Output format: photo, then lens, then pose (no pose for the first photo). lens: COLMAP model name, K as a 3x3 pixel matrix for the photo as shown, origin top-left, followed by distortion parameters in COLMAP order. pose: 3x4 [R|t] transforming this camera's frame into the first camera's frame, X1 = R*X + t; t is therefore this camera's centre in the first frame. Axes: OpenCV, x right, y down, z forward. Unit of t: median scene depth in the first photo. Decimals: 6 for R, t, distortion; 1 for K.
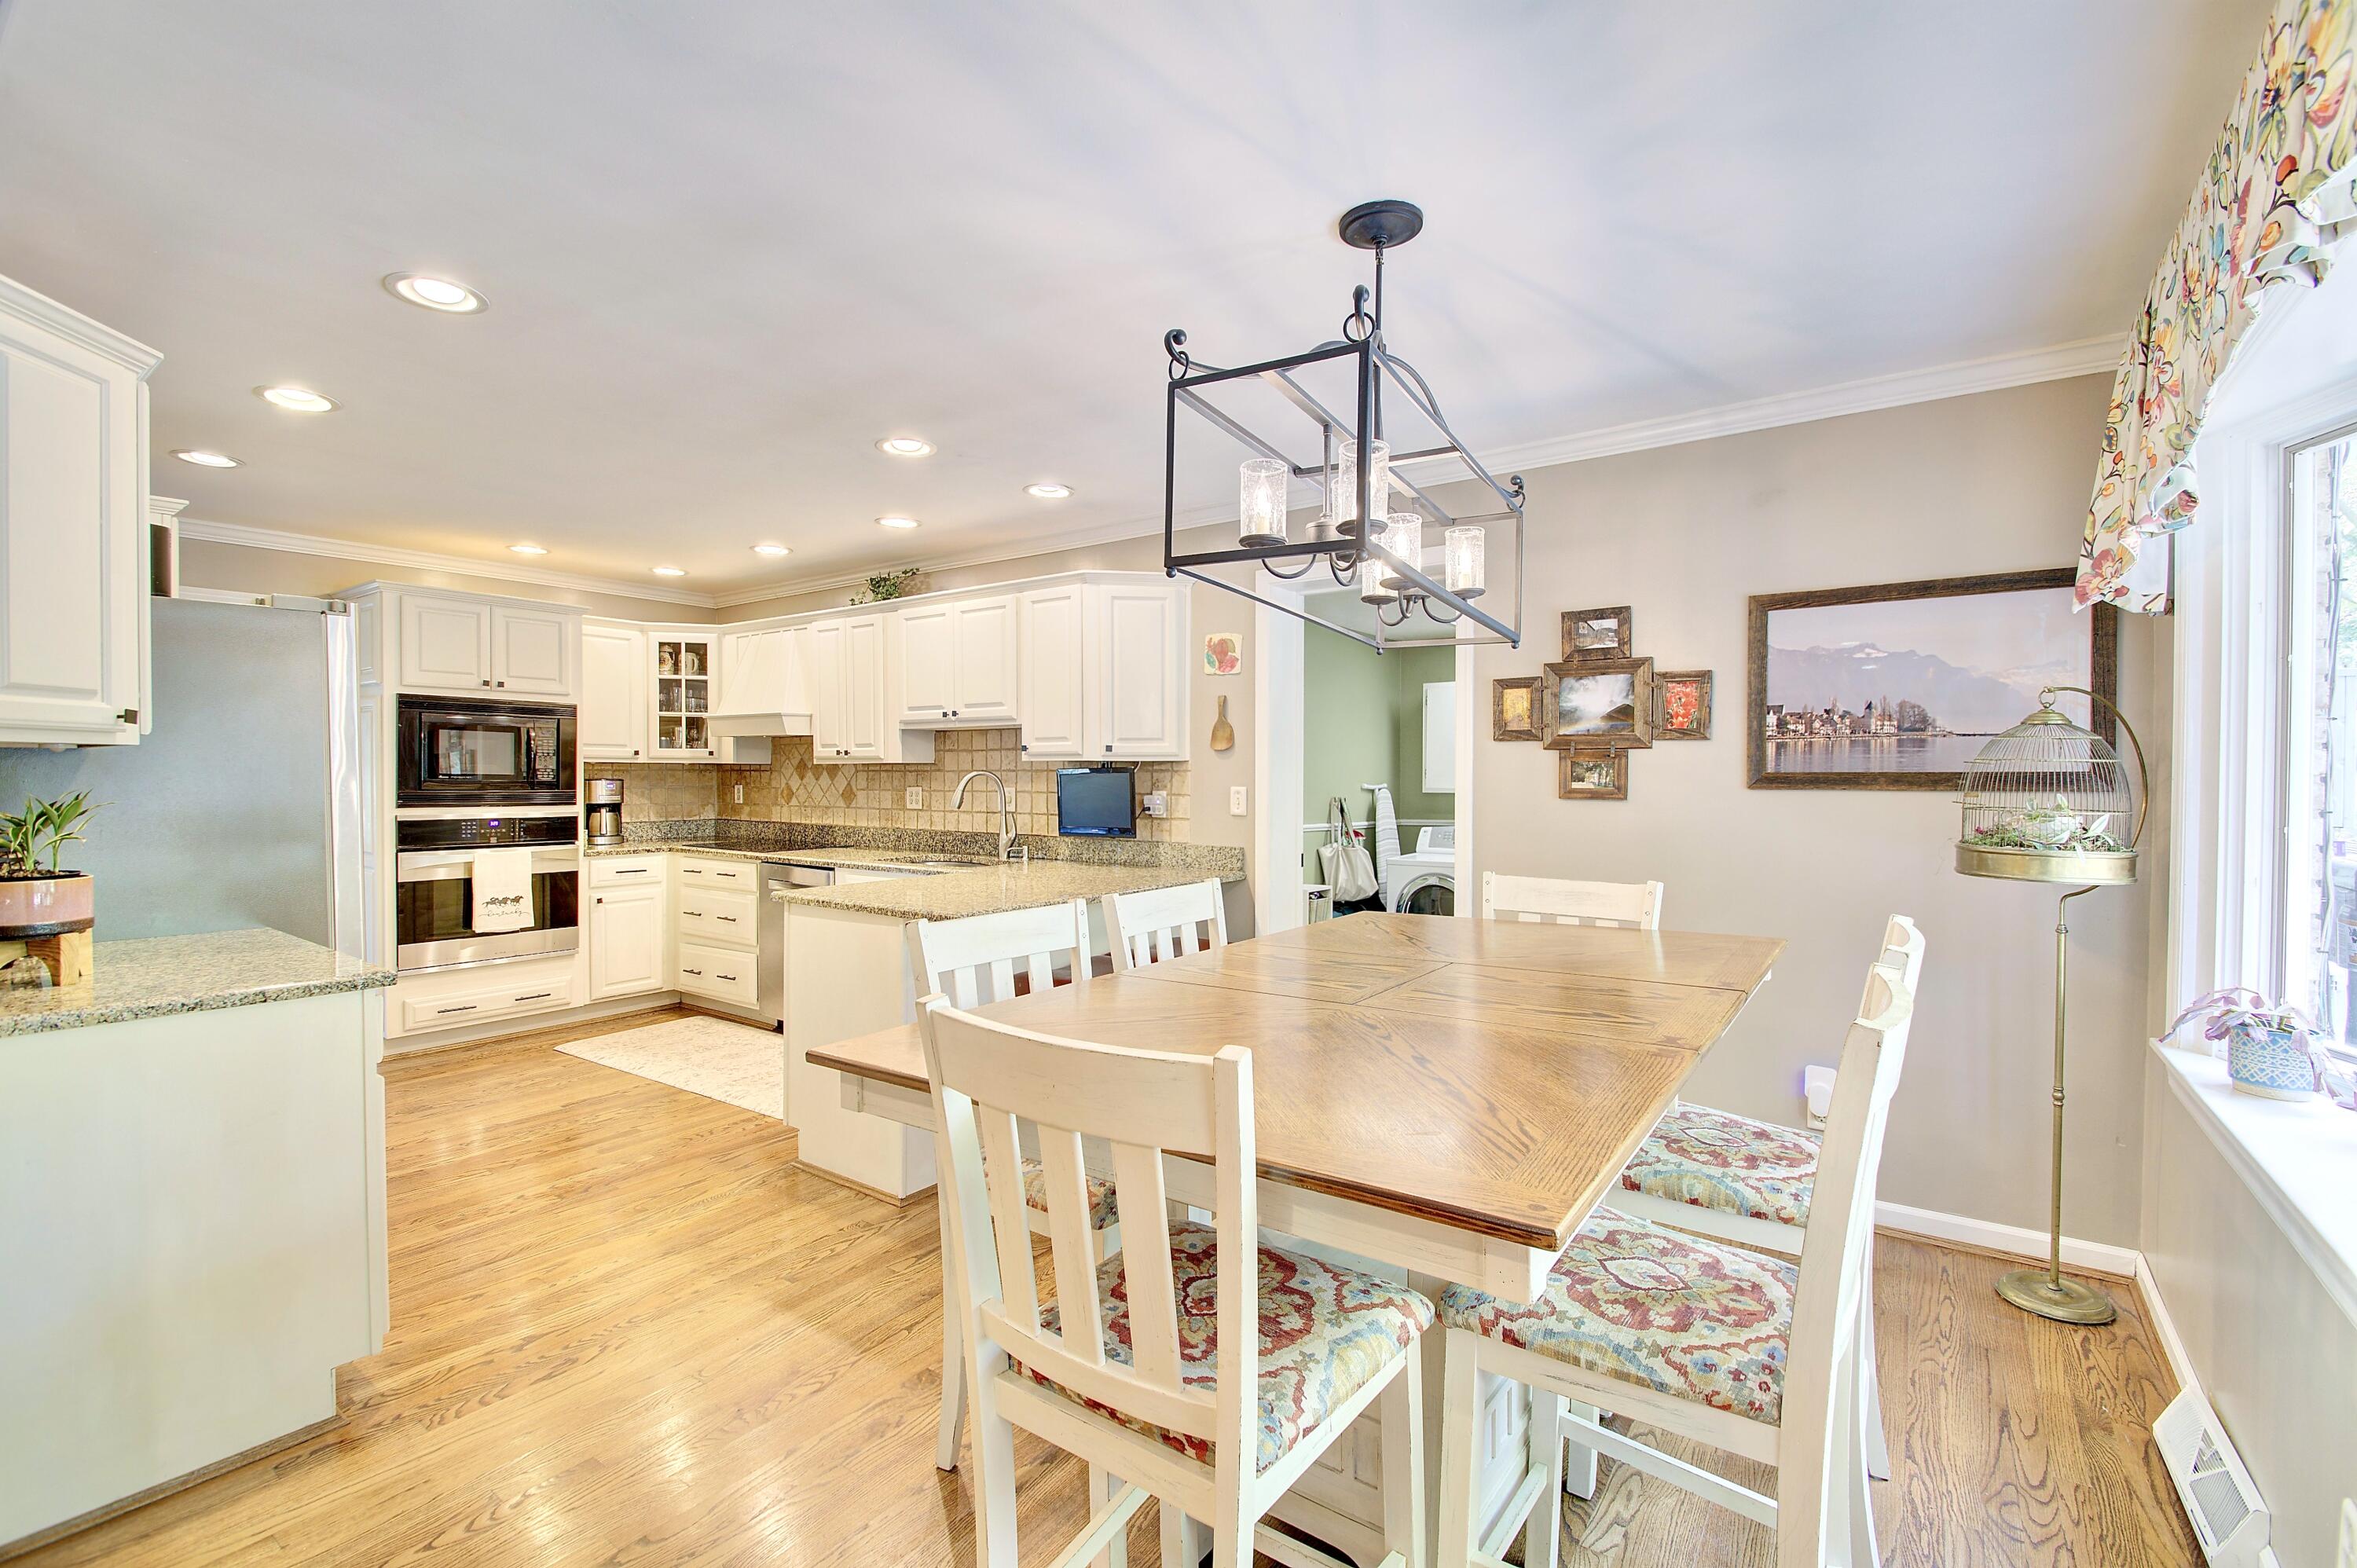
lens RADIAL K [[1028.8, 0, 1195.0], [0, 1028.8, 784.5], [0, 0, 1]] dist [0.005233, -0.010779]
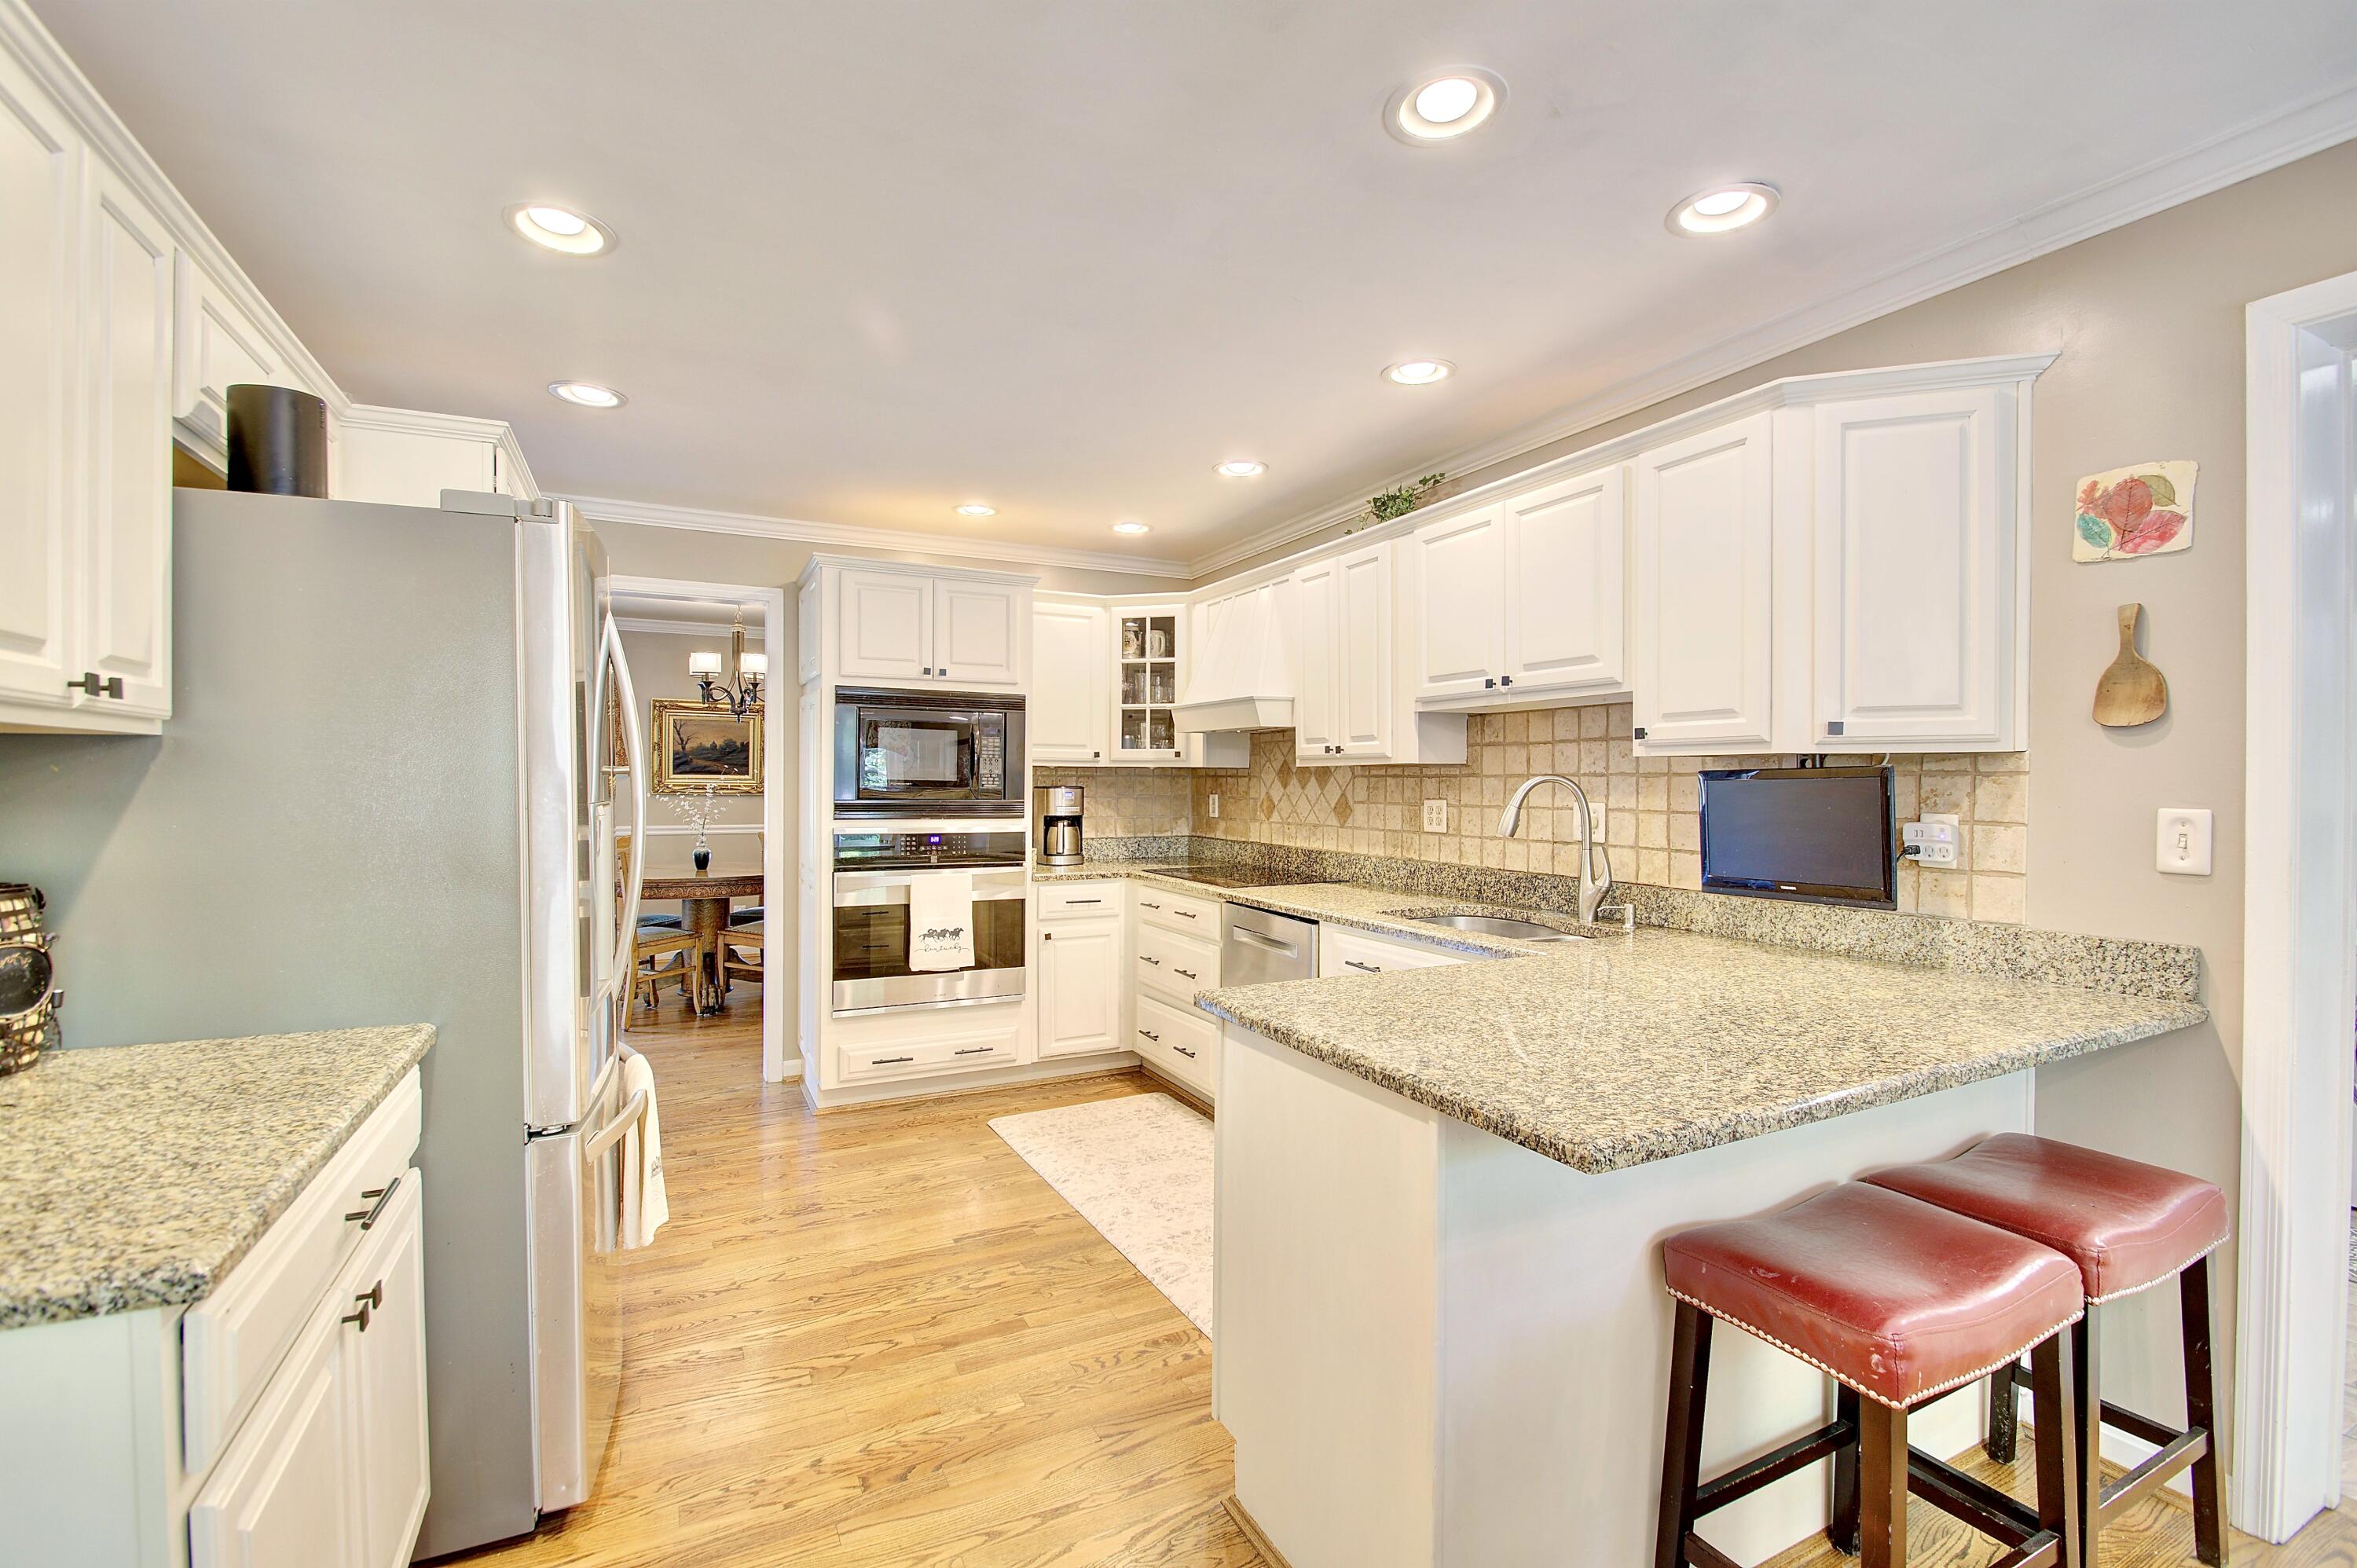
lens RADIAL K [[1028.8, 0, 1182.5], [0, 1028.8, 792.7], [0, 0, 1]] dist [0.005233, -0.010779]
pose [[0.882316, 0.005579, -0.470625, -0.113000], [-0.006017, 0.999982, 0.000574, -0.001756], [0.470619, 0.002326, 0.882333, 0.363920]]
